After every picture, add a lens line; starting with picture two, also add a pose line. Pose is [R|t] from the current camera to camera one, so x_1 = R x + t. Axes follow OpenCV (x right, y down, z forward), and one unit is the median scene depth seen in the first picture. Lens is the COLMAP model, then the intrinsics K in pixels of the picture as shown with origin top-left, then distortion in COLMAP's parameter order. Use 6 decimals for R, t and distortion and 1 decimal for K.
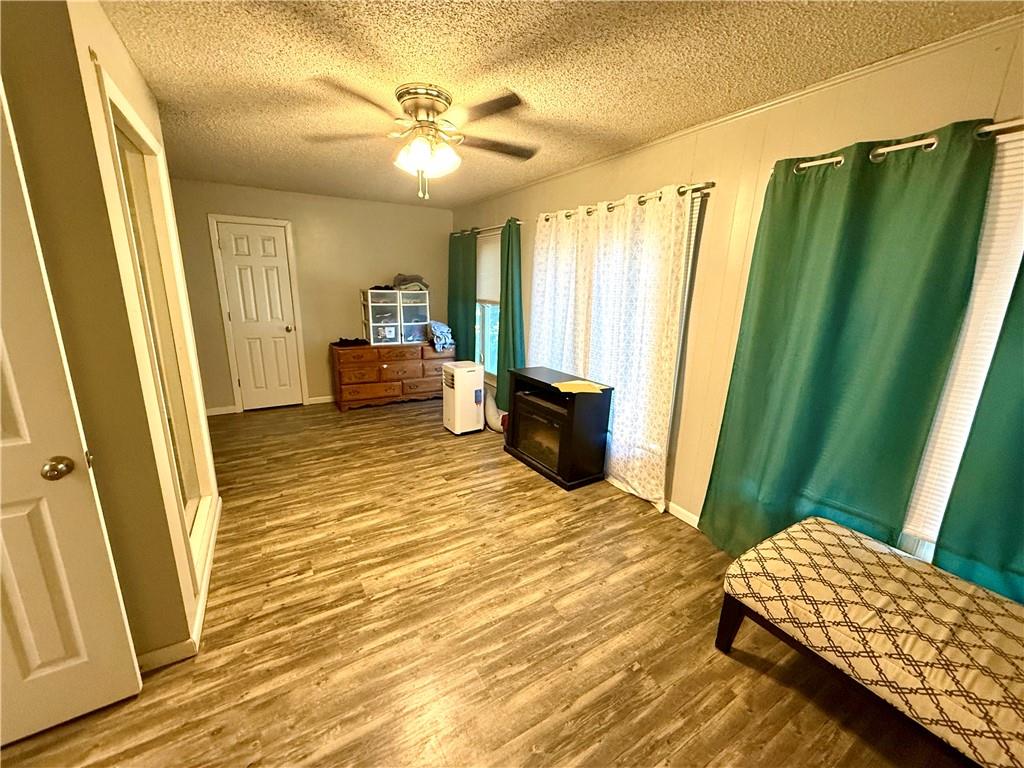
lens RADIAL K [[407.3, 0, 511.4], [0, 407.3, 383.4], [0, 0, 1]] dist [-0.000813, 0.000003]
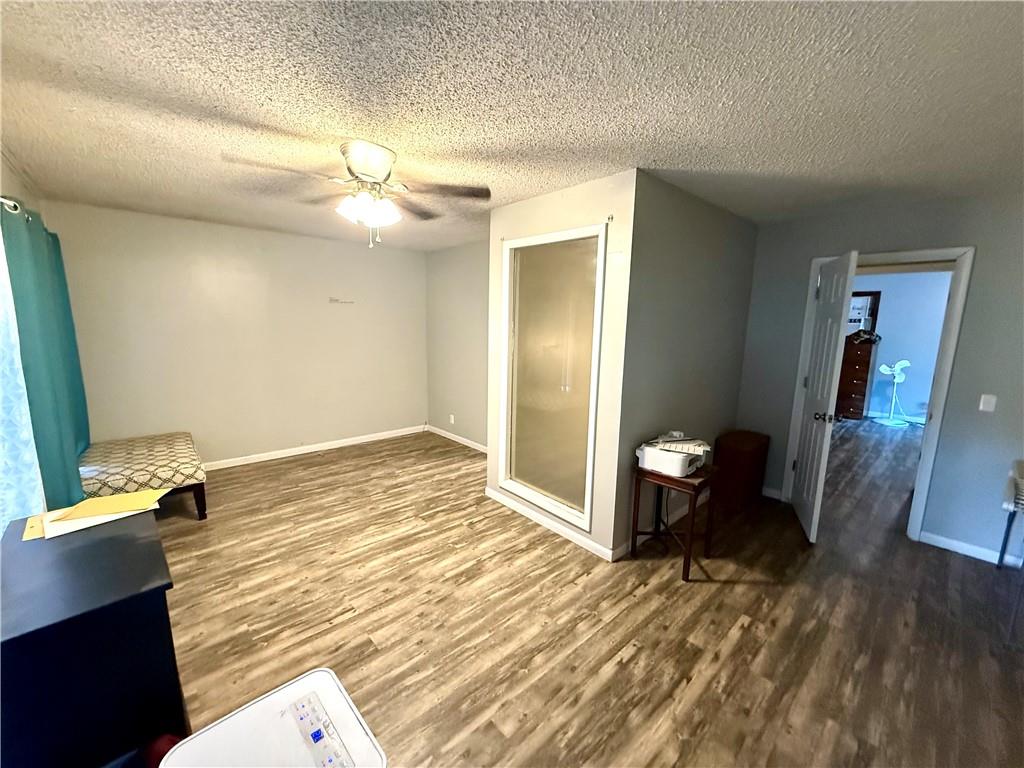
lens RADIAL K [[407.3, 0, 511.5], [0, 407.3, 384.4], [0, 0, 1]] dist [-0.000813, 0.000003]
pose [[-0.979641, -0.013695, -0.200290, -0.287400], [-0.090198, 0.921332, 0.378168, -0.450500], [0.179355, 0.388535, -0.903810, 1.726694]]
